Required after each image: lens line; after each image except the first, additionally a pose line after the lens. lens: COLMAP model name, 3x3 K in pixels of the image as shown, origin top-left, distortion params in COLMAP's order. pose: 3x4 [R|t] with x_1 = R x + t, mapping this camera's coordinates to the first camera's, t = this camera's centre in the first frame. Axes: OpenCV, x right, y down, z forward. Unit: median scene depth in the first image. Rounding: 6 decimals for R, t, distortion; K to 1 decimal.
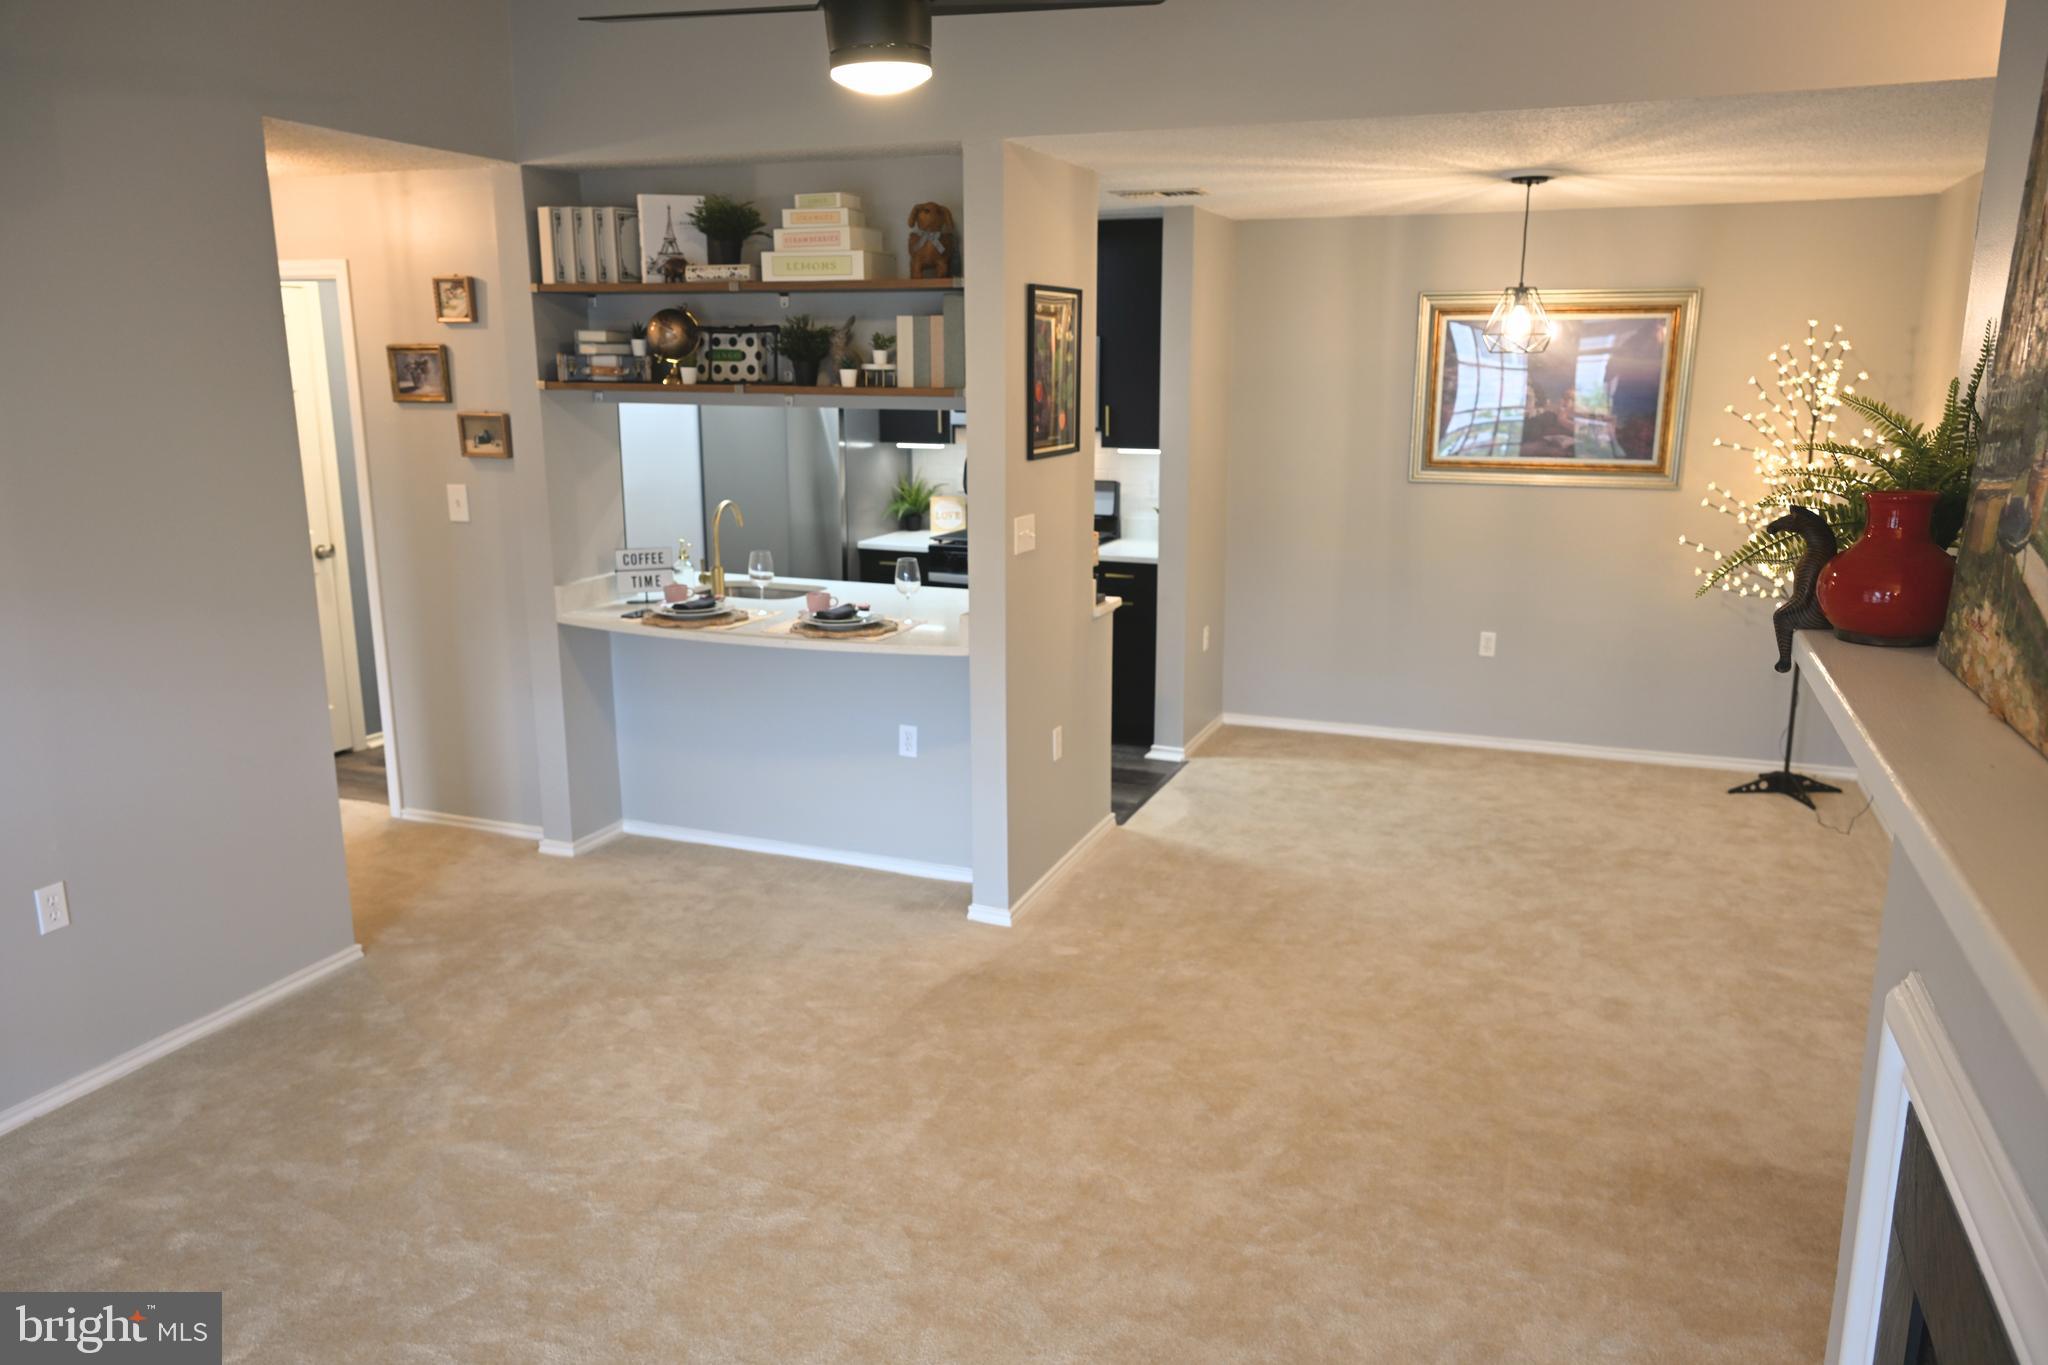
lens RADIAL K [[1456.5, 0, 1032.6], [0, 1456.5, 690.2], [0, 0, 1]] dist [0.012429, -0.004047]
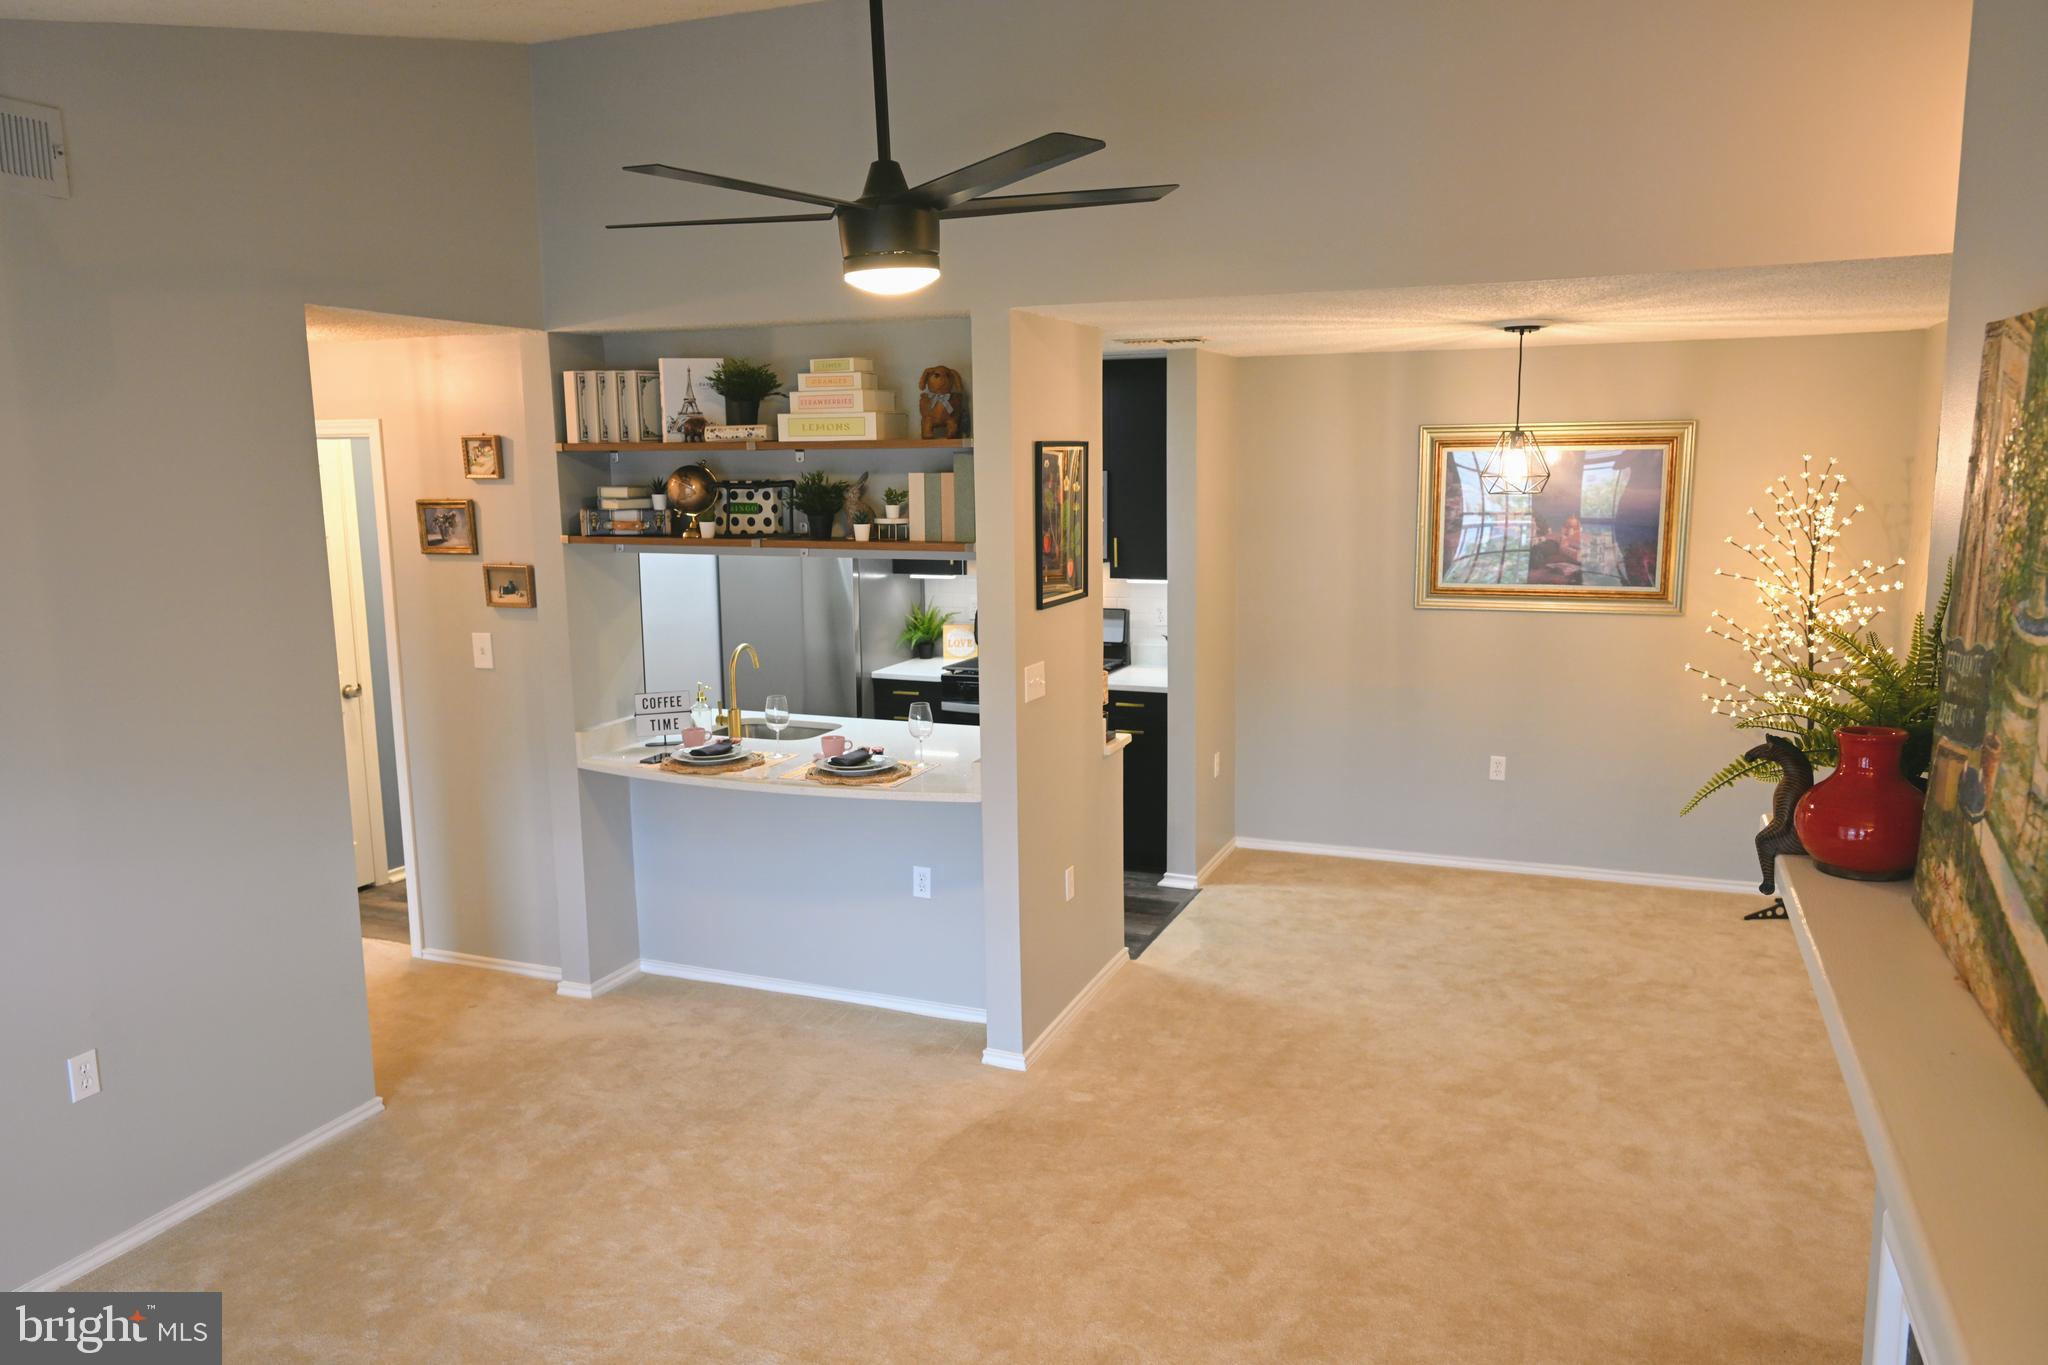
lens RADIAL K [[1456.5, 0, 1023.1], [0, 1456.5, 689.1], [0, 0, 1]] dist [0.012429, -0.004047]
pose [[0.999801, -0.011376, -0.016393, 0.002874], [0.010308, 0.997909, -0.063813, -0.035225], [0.017084, 0.063631, 0.997827, -0.016853]]
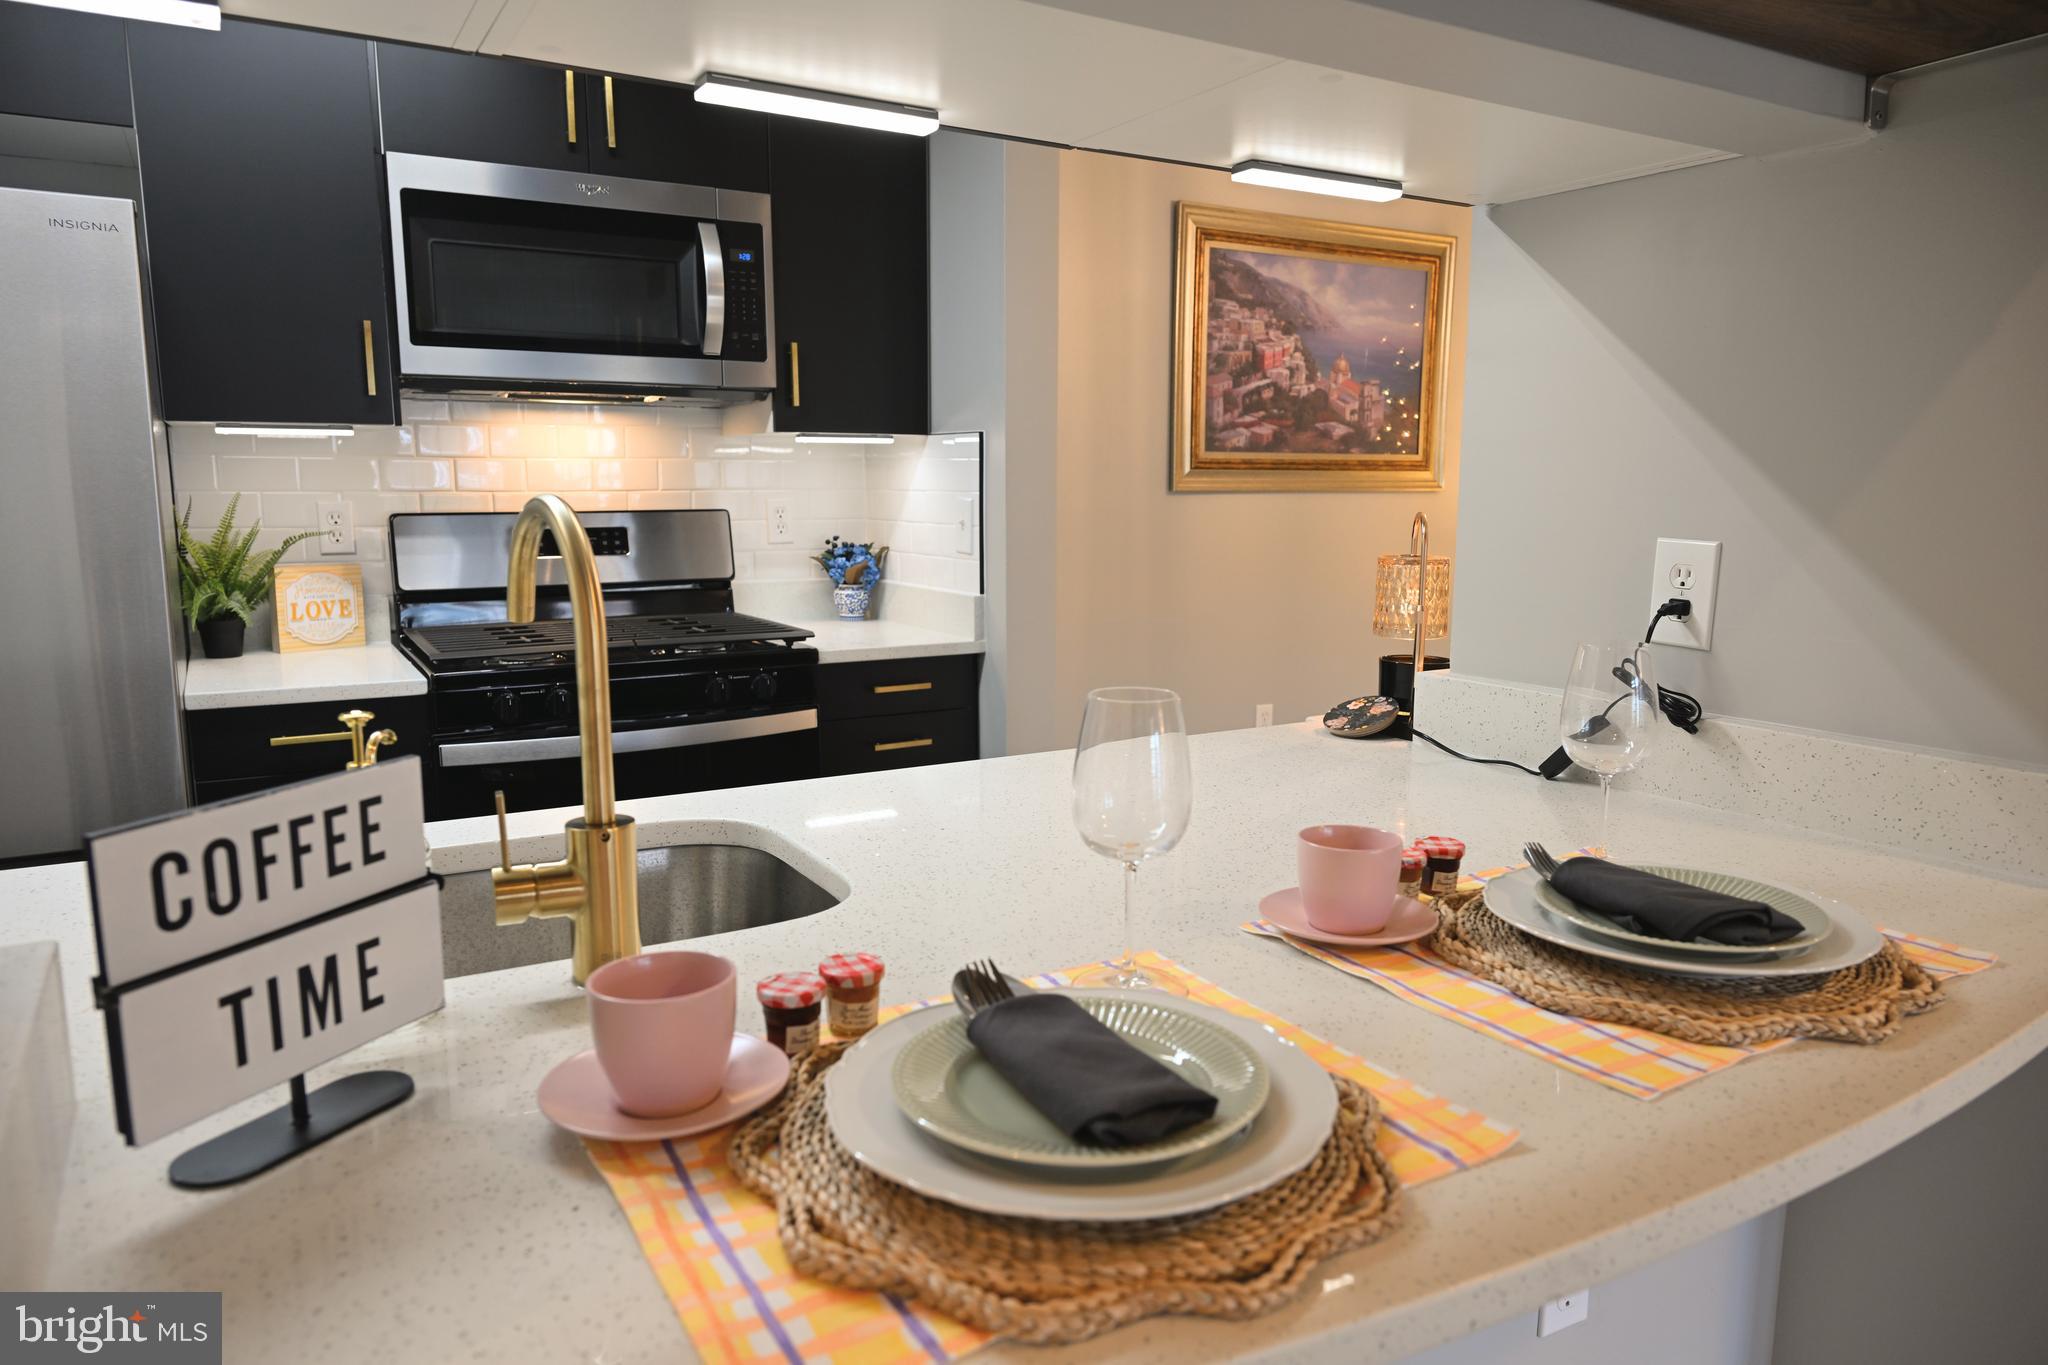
lens RADIAL K [[1342.7, 0, 1024.3], [0, 1342.7, 690.2], [0, 0, 1]] dist [-0.004402, -0.004152]
pose [[0.623661, -0.121588, 0.772181, -0.358935], [0.174382, 0.984576, 0.014190, -0.106223], [-0.761996, 0.125805, 0.635245, 0.948466]]
